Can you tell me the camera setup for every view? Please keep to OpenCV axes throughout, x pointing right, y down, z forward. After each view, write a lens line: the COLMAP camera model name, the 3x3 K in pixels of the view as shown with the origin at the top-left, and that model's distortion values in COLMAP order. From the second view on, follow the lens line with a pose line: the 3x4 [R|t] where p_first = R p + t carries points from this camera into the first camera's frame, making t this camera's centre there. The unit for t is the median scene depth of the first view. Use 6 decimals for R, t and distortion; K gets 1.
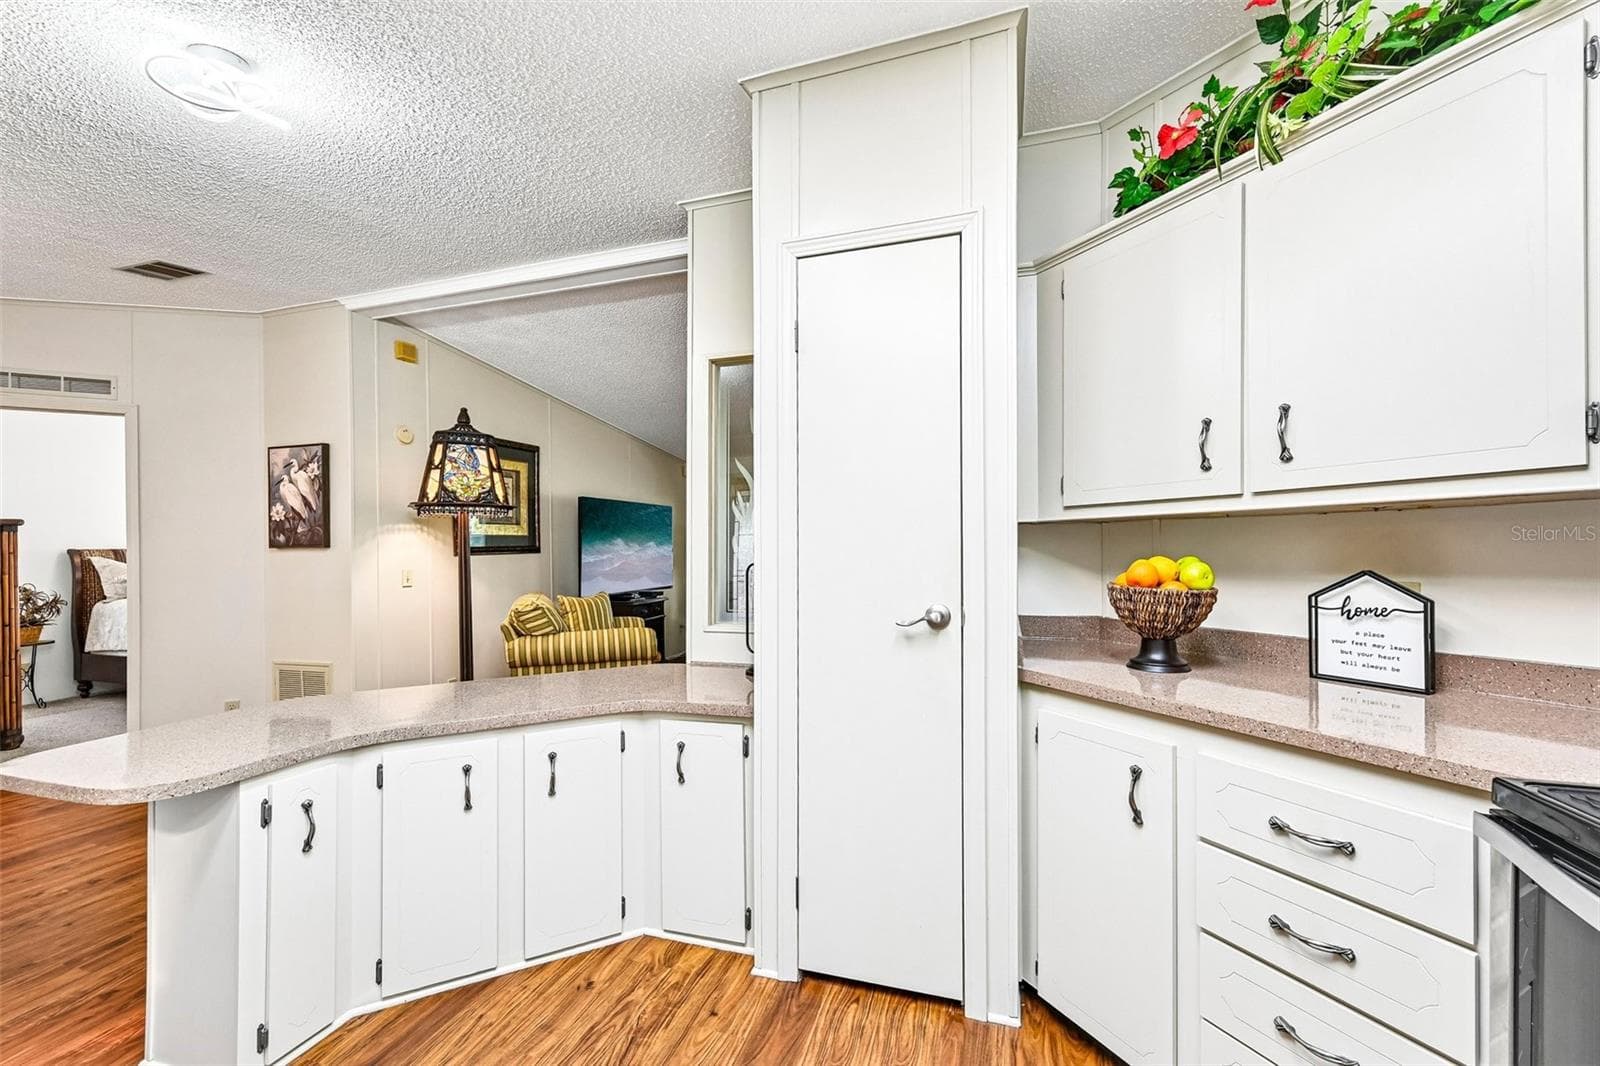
lens RADIAL K [[650.9, 0, 797.3], [0, 650.9, 549.0], [0, 0, 1]] dist [-0.002984, -0.000203]
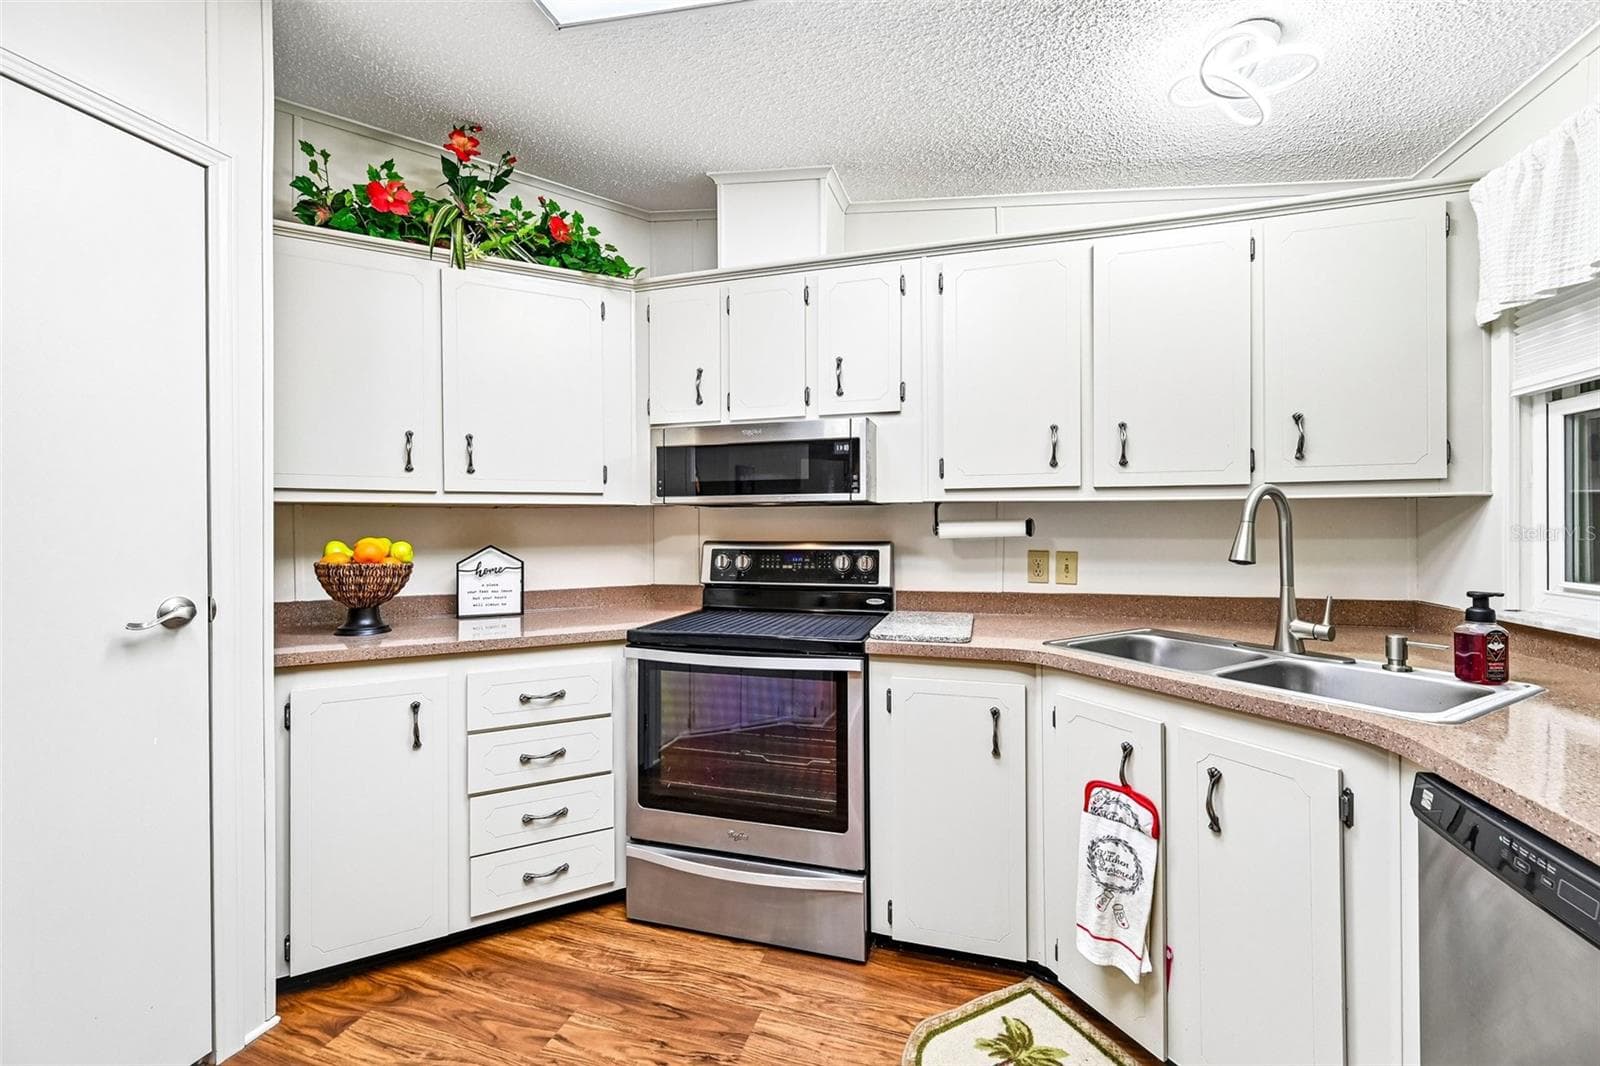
lens RADIAL K [[632.8, 0, 803.9], [0, 632.8, 531.2], [0, 0, 1]] dist [-0.000186, 0.000148]
pose [[-0.019464, 0.003703, 0.999804, -0.661826], [0.004682, 0.999983, -0.003613, 0.007695], [-0.999800, 0.004611, -0.019481, 0.241239]]
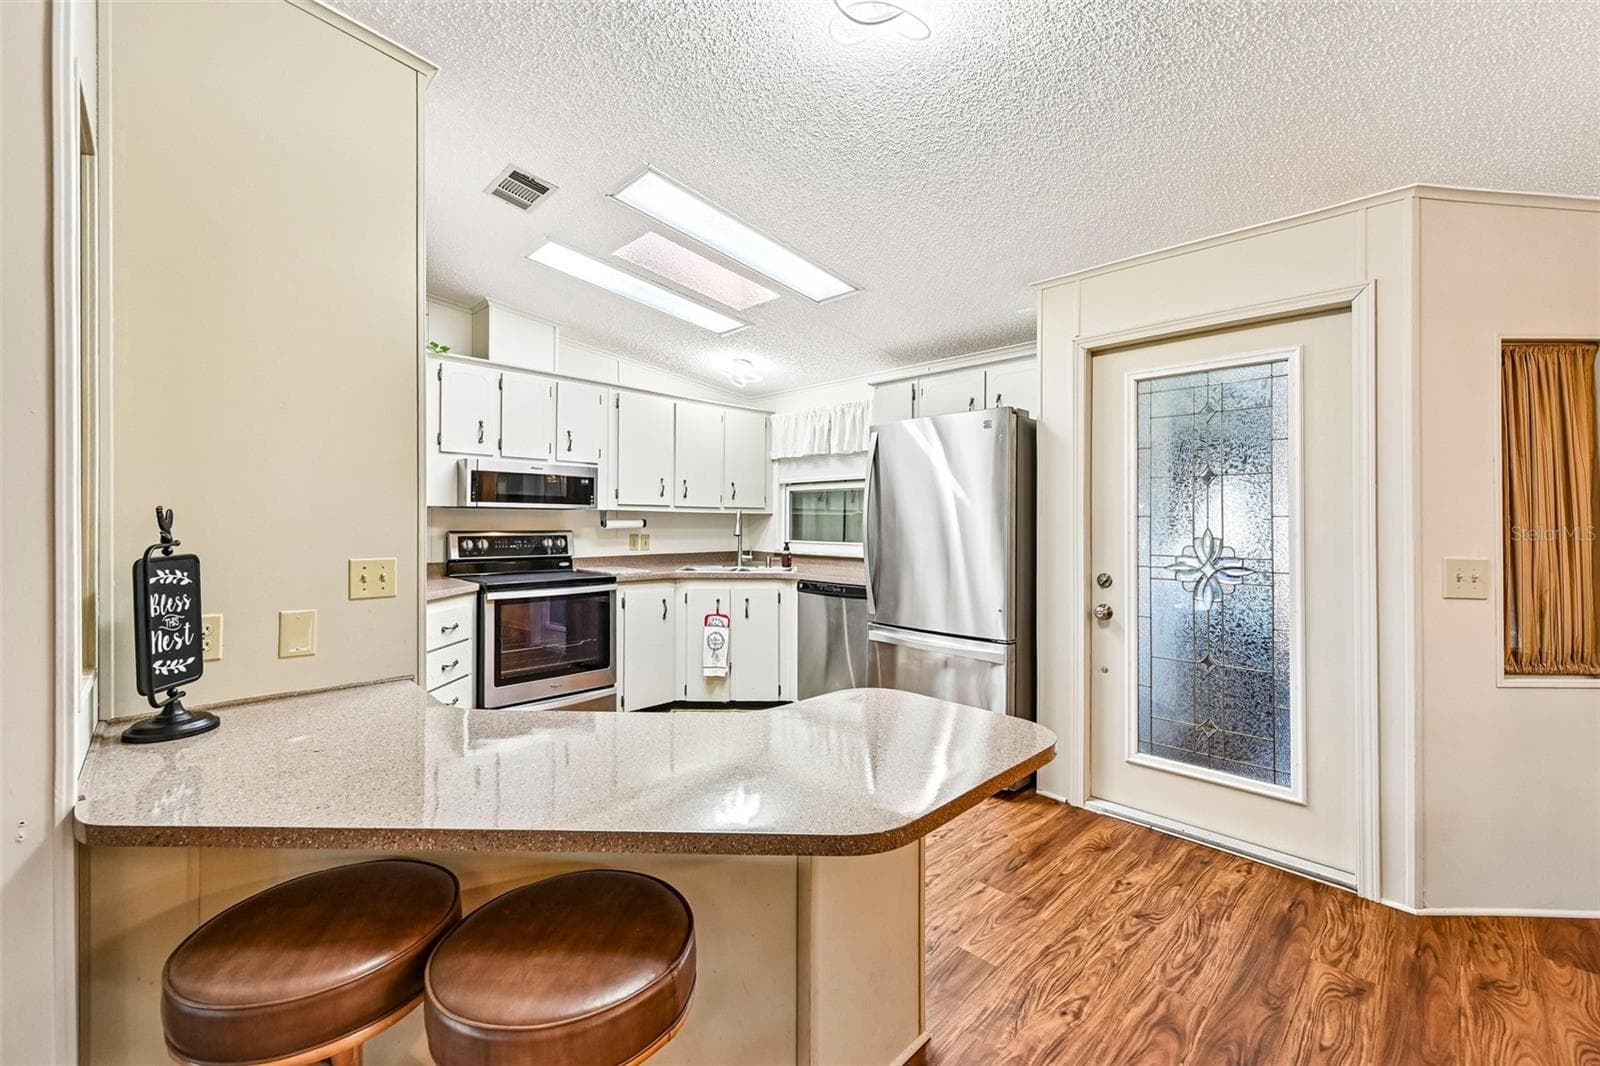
lens RADIAL K [[640.4, 0, 800.4], [0, 640.4, 507.5], [0, 0, 1]] dist [0.000244, 0.000178]
pose [[-0.884867, 0.014154, 0.465628, -1.313391], [0.001992, 0.999644, -0.026601, 0.004846], [-0.465839, -0.022611, -0.884581, 1.983956]]
